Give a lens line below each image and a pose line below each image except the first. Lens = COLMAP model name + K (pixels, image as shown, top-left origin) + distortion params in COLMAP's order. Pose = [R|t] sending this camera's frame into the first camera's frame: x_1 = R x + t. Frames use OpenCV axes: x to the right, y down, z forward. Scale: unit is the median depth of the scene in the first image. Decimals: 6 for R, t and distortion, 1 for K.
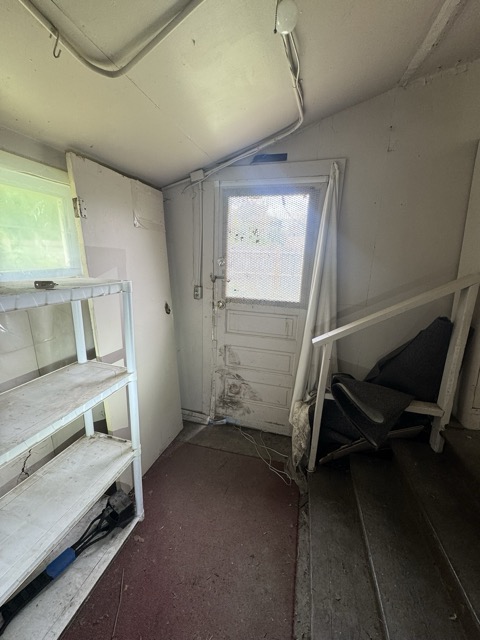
lens RADIAL K [[254.2, 0, 239.0], [0, 254.2, 319.8], [0, 0, 1]] dist [-0.000455, -0.000015]
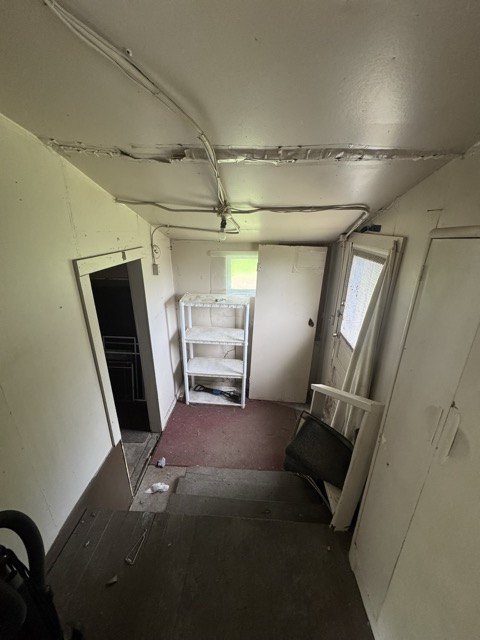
lens RADIAL K [[254.2, 0, 239.0], [0, 254.2, 319.8], [0, 0, 1]] dist [-0.000455, -0.000015]
pose [[0.220696, 0.327855, -0.918588, 1.246822], [-0.250199, 0.929326, 0.271576, -0.452923], [0.942706, 0.169894, 0.287128, 0.210712]]
